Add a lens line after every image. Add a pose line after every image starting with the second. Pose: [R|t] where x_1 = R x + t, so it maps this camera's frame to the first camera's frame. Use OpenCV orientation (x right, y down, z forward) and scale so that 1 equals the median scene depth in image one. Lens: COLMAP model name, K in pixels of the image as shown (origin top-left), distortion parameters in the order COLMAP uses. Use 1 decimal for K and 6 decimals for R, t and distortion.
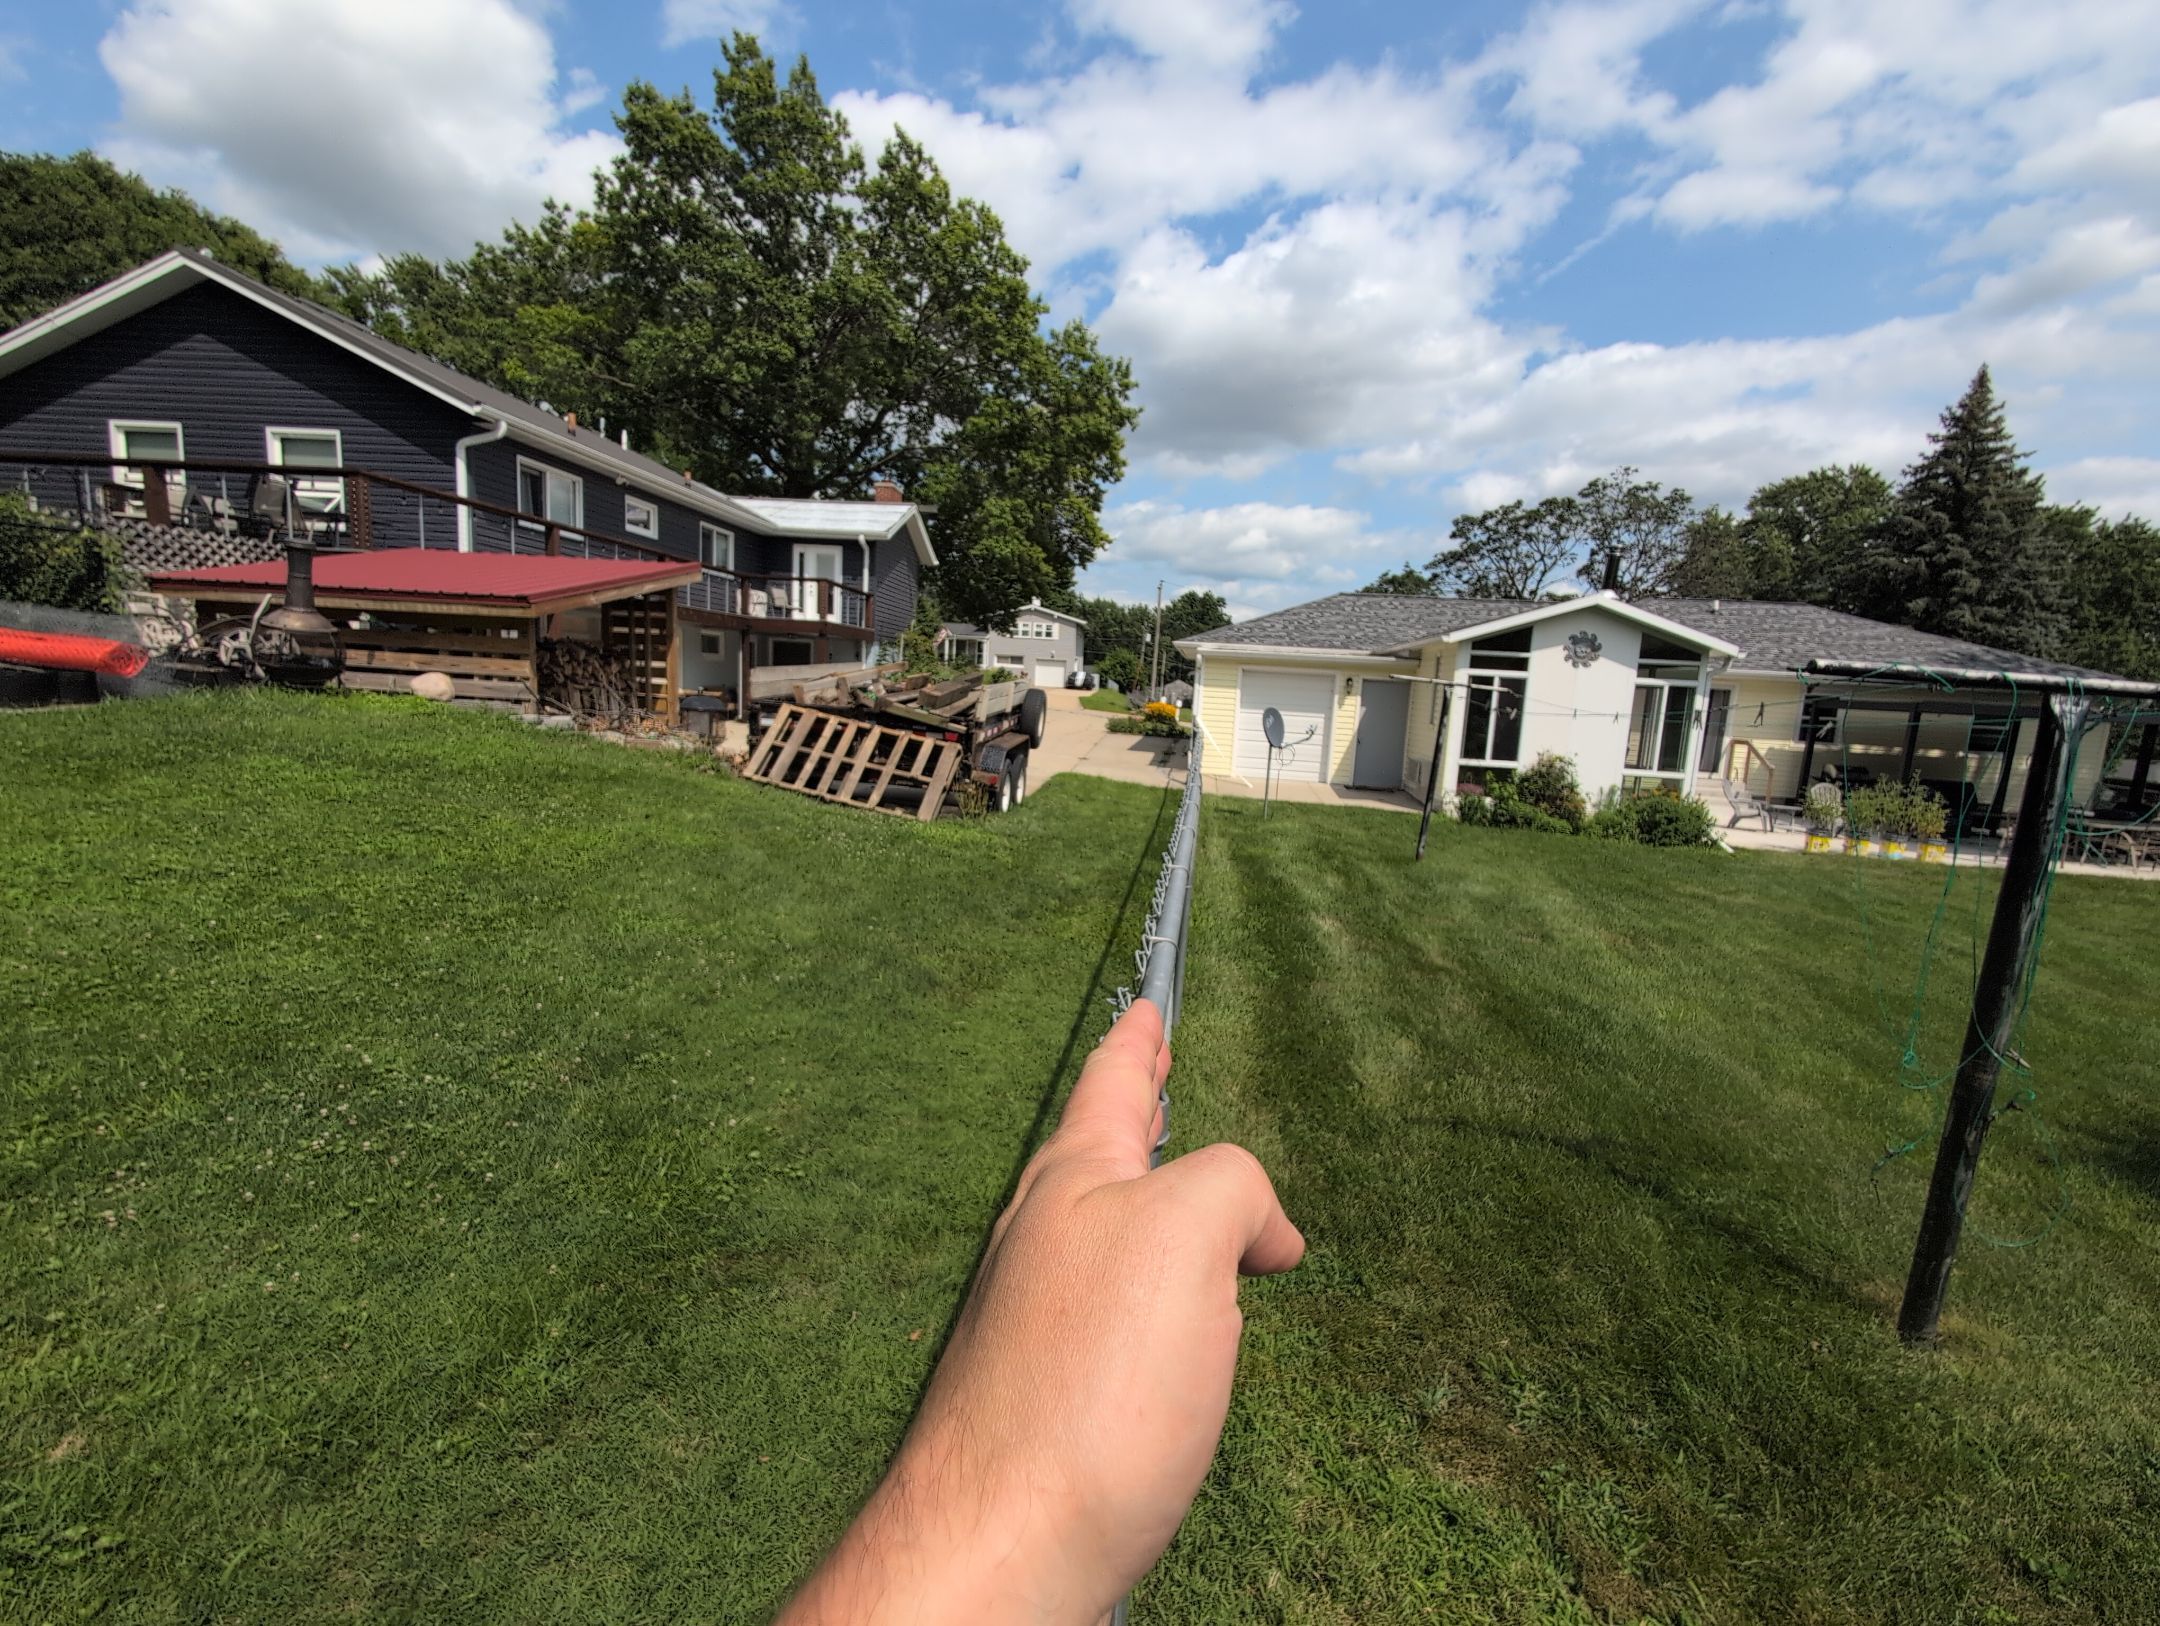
lens RADIAL K [[940.1, 0, 1101.8], [0, 940.1, 788.7], [0, 0, 1]] dist [-0.000295, 0.000080]
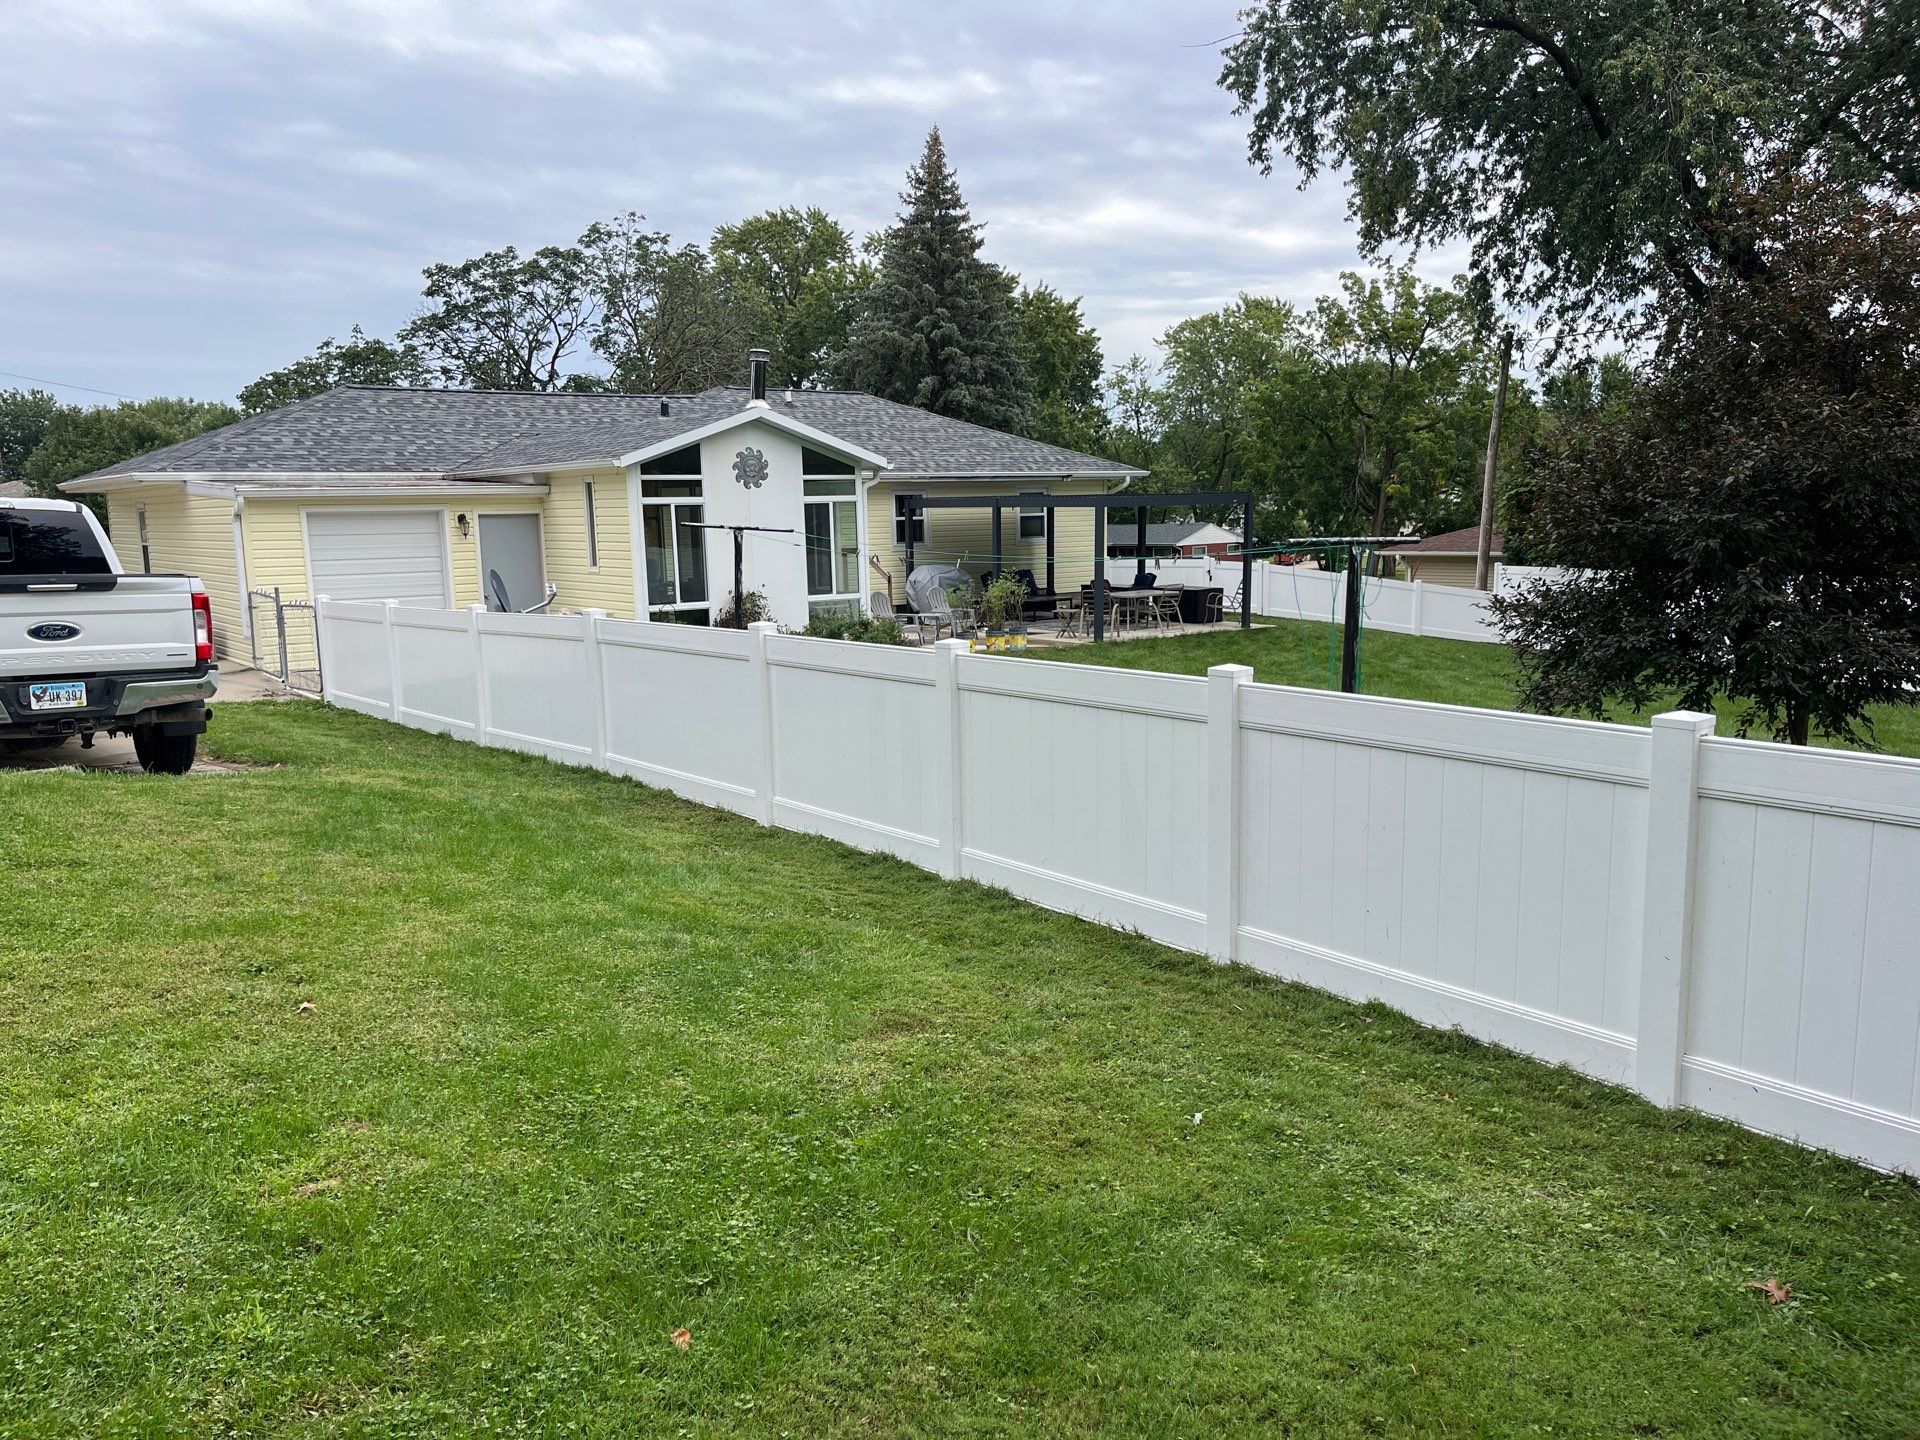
lens RADIAL K [[1438.5, 0, 961.1], [0, 1438.5, 731.7], [0, 0, 1]] dist [0.062468, -0.077694]
pose [[0.701489, -0.184280, 0.688443, -0.164014], [0.142483, 0.982753, 0.117876, -0.016425], [-0.698291, 0.015403, 0.715648, -0.058402]]
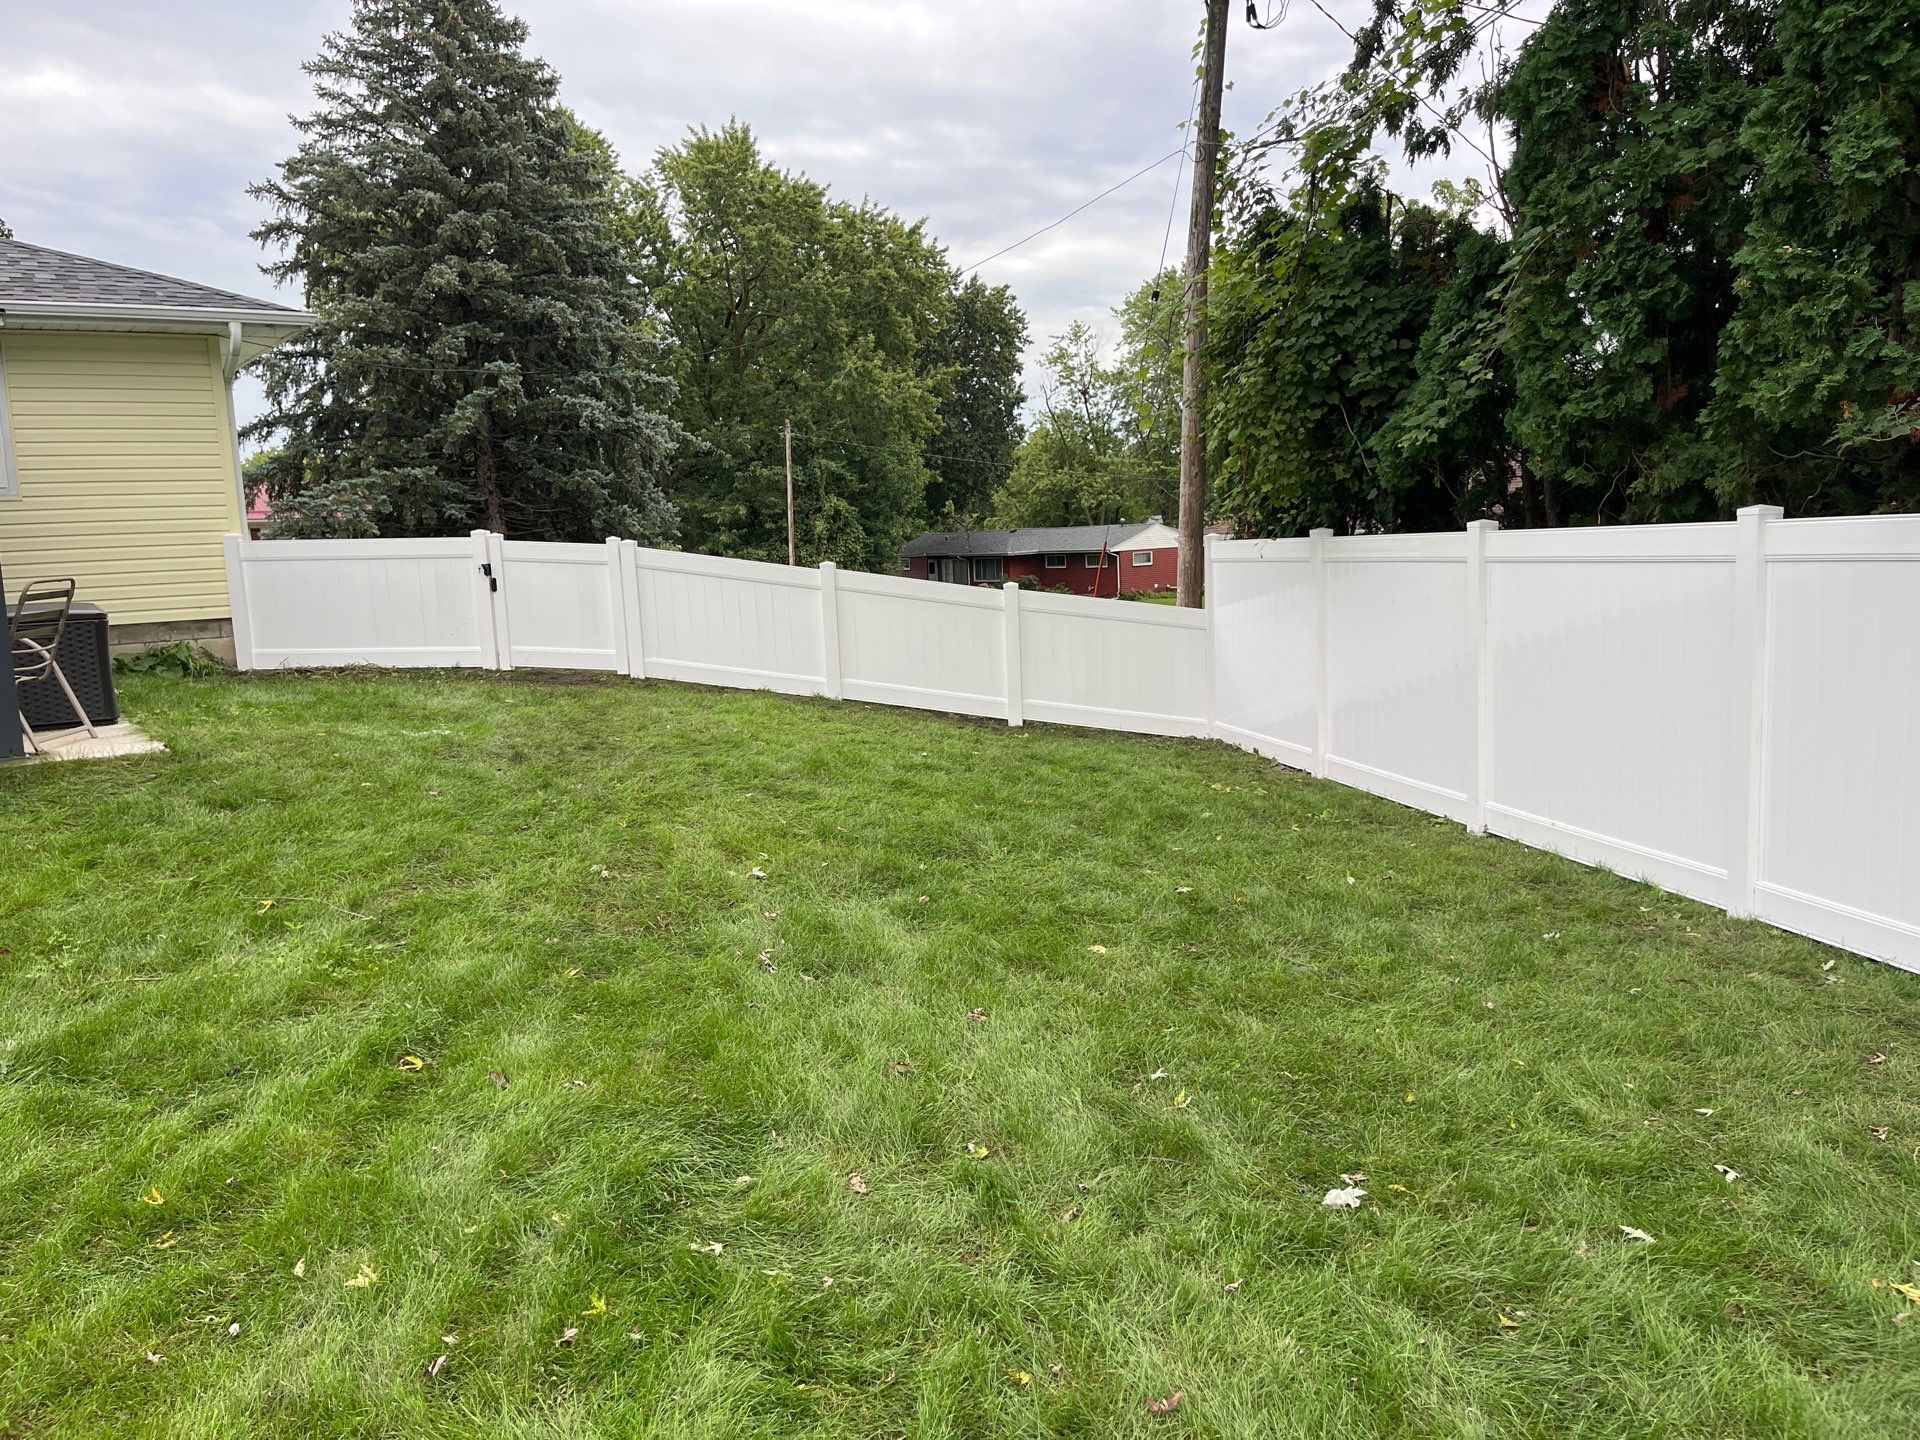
lens RADIAL K [[1438.8, 0, 975.2], [0, 1438.8, 728.4], [0, 0, 1]] dist [0.061506, -0.086492]
pose [[0.726460, -0.184374, 0.662014, 0.483838], [0.161375, 0.982168, 0.096453, 0.042179], [-0.667993, 0.036763, 0.743259, 0.151702]]
